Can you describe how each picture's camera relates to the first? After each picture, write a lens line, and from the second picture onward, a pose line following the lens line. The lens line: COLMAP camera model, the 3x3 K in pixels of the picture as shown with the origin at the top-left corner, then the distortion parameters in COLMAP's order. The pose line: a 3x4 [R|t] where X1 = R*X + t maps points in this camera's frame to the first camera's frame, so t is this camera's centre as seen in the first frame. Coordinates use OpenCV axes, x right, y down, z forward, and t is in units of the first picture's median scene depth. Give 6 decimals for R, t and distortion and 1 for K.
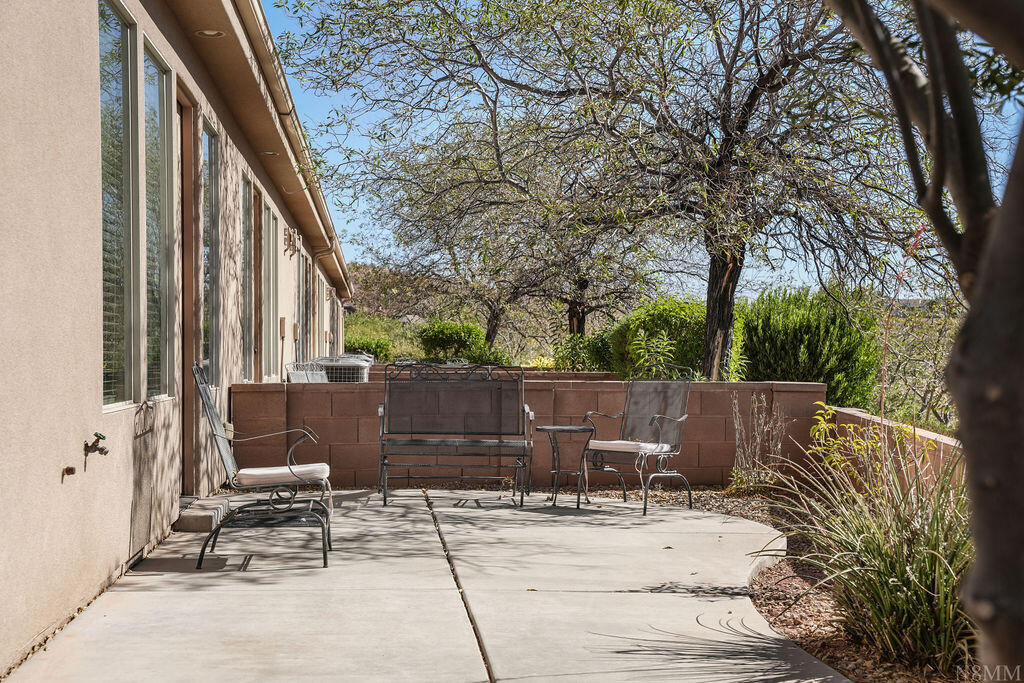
lens RADIAL K [[1336.4, 0, 510.2], [0, 1336.4, 341.6], [0, 0, 1]] dist [0.038687, 0.000000]
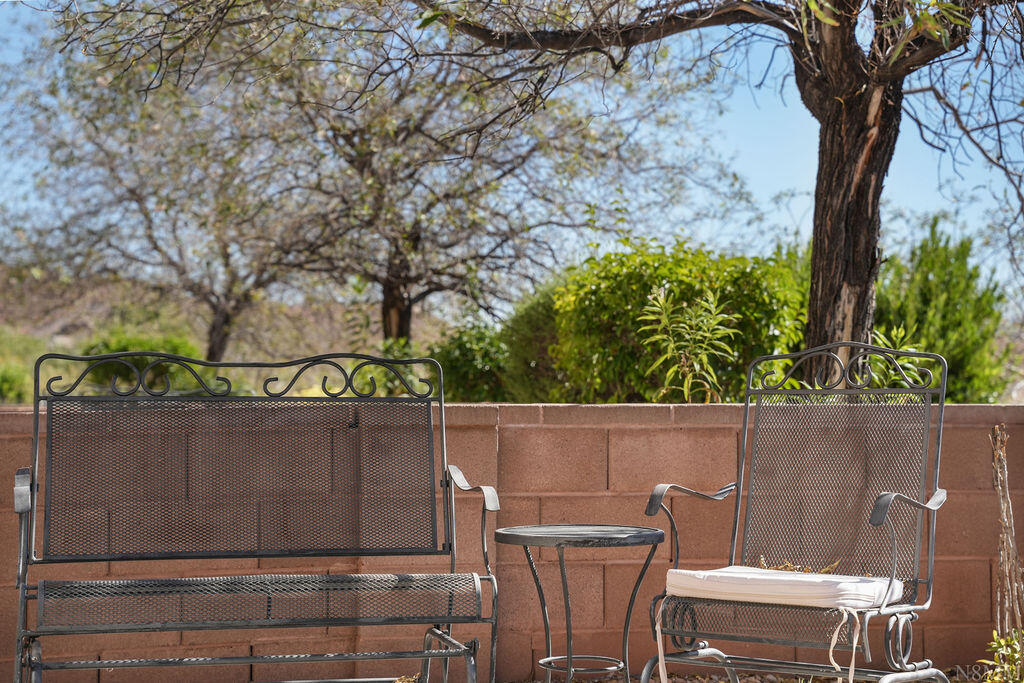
lens RADIAL K [[1968.2, 0, 516.0], [0, 1968.2, 340.9], [0, 0, 1]] dist [0.389155, 0.000000]
pose [[0.988753, -0.004938, 0.149479, -0.040578], [0.007809, 0.999796, -0.018630, 0.019432], [-0.149356, 0.019588, 0.988589, 0.393910]]
